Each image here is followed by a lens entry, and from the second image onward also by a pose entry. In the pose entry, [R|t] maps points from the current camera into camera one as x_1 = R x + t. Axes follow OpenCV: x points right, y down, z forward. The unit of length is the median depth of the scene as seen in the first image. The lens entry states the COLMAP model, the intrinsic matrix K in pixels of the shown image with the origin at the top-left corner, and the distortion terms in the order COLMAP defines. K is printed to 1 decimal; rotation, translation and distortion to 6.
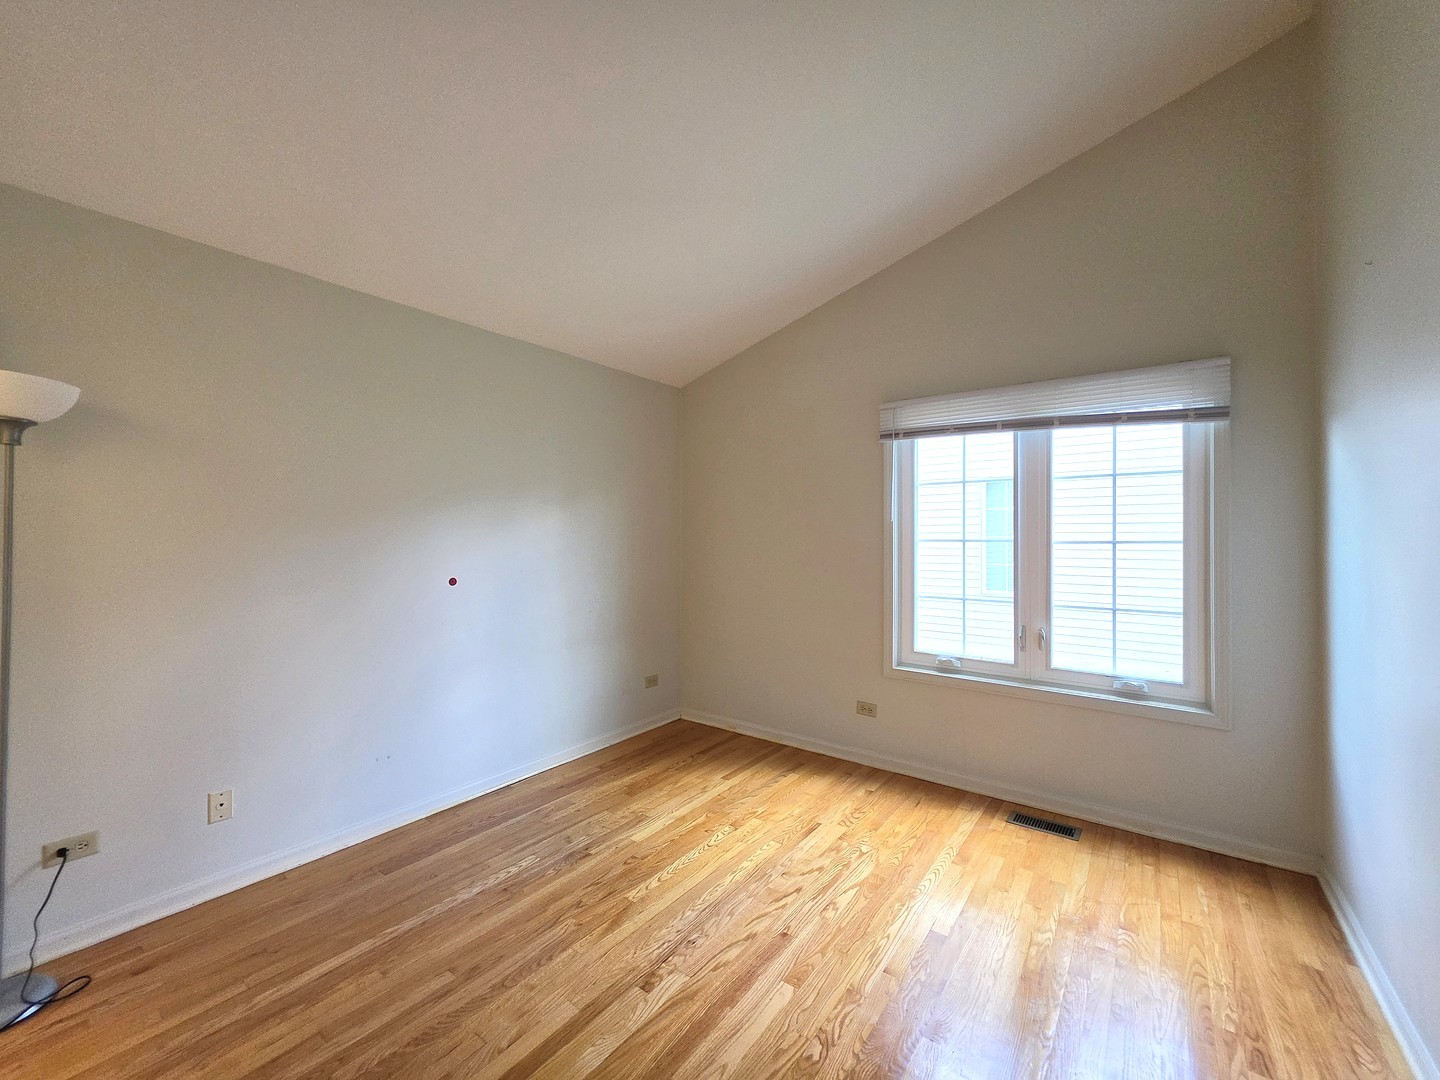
lens RADIAL K [[587.5, 0, 720.9], [0, 587.5, 533.2], [0, 0, 1]] dist [-0.000873, -0.000405]
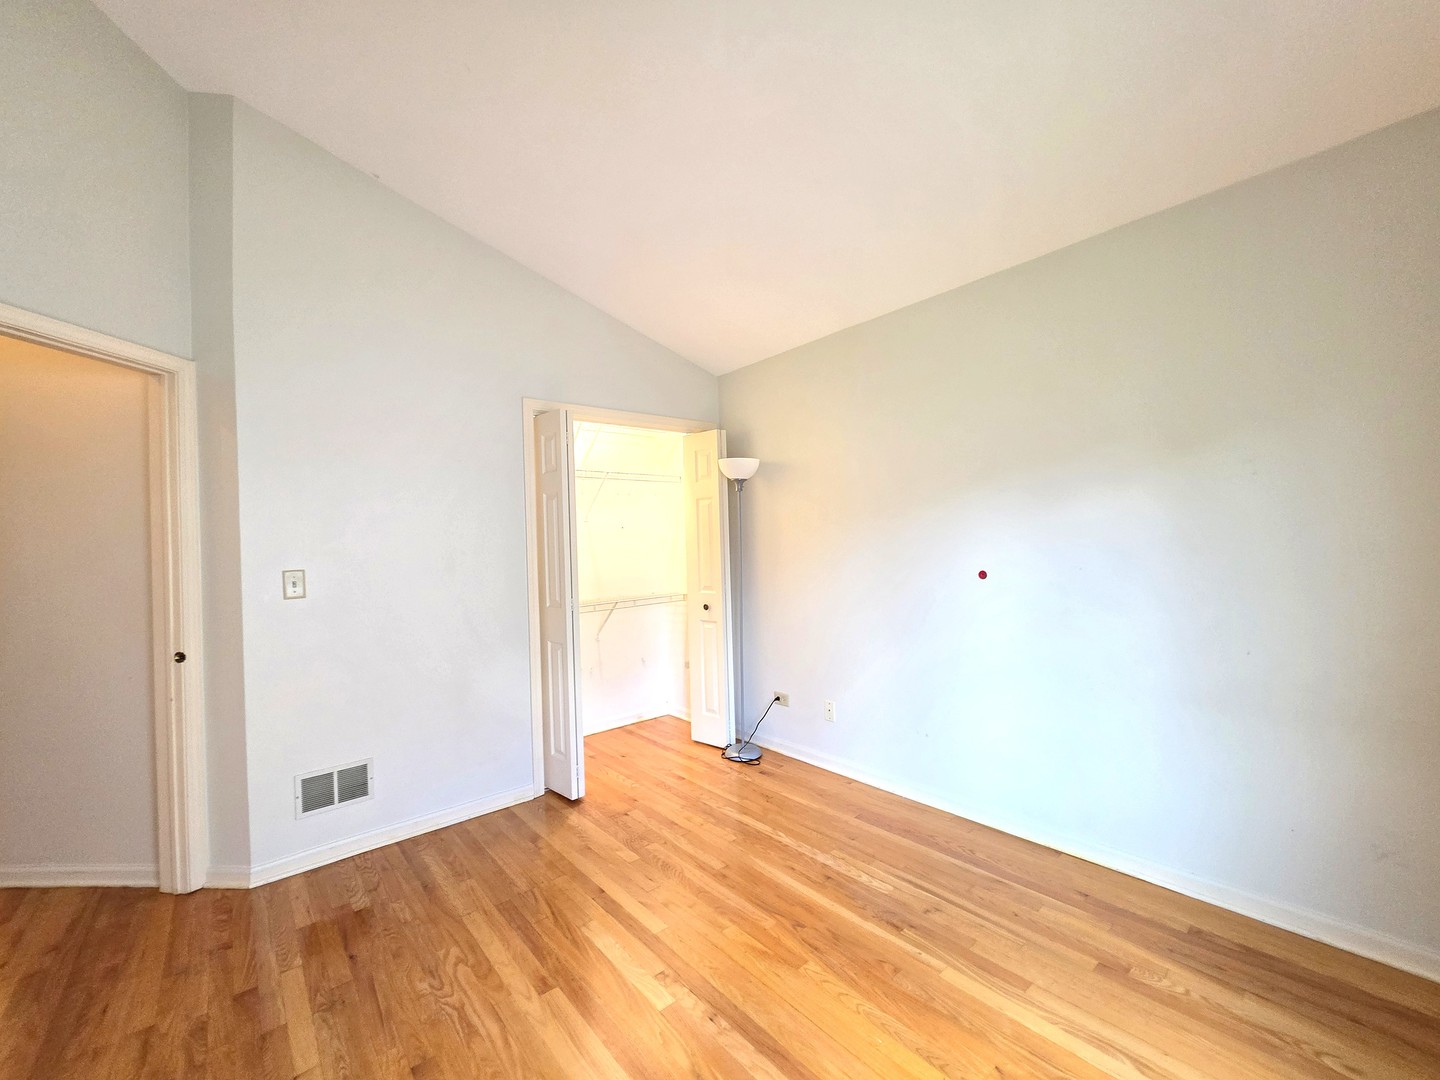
lens RADIAL K [[587.5, 0, 720.9], [0, 587.5, 533.2], [0, 0, 1]] dist [-0.000873, -0.000405]
pose [[-0.228734, -0.005479, -0.973474, 0.657070], [0.039560, 0.999106, -0.014918, 0.020949], [0.972685, -0.041923, -0.228313, 1.062440]]
